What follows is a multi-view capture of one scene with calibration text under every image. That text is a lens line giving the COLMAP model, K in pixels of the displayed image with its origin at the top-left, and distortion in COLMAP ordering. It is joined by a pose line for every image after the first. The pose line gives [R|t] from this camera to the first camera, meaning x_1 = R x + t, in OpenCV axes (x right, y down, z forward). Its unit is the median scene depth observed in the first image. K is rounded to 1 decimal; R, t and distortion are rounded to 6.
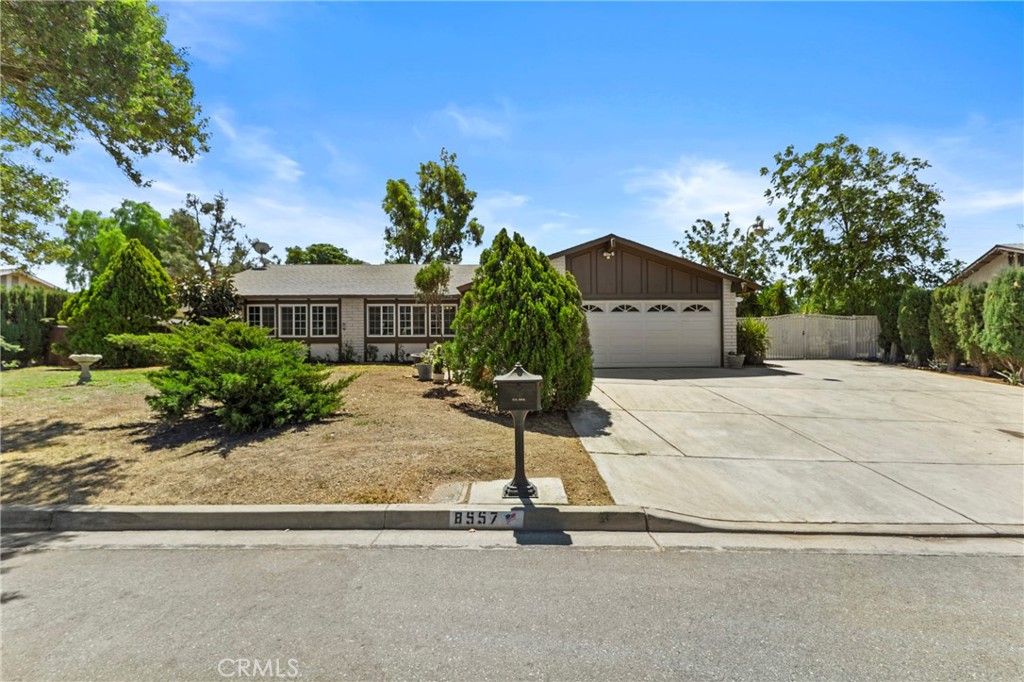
lens RADIAL K [[455.7, 0, 514.4], [0, 455.7, 336.4], [0, 0, 1]] dist [-0.008375, -0.000444]
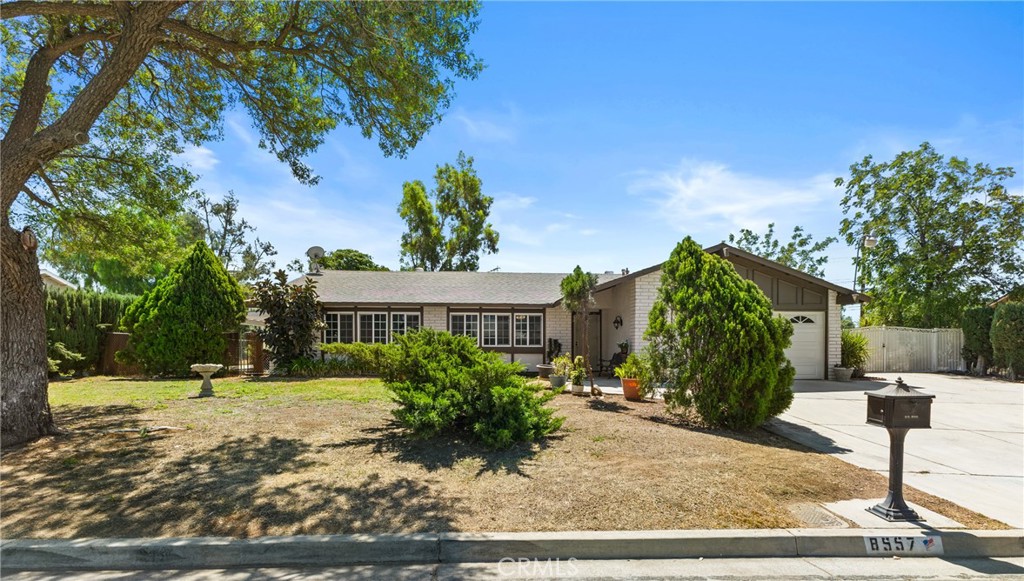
lens RADIAL K [[461.5, 0, 490.3], [0, 461.5, 347.1], [0, 0, 1]] dist [0.008511, -0.000525]
pose [[0.999440, 0.006696, 0.032774, -0.270137], [-0.006774, 0.999974, 0.002291, -0.000407], [-0.032758, -0.002512, 0.999460, 0.021069]]
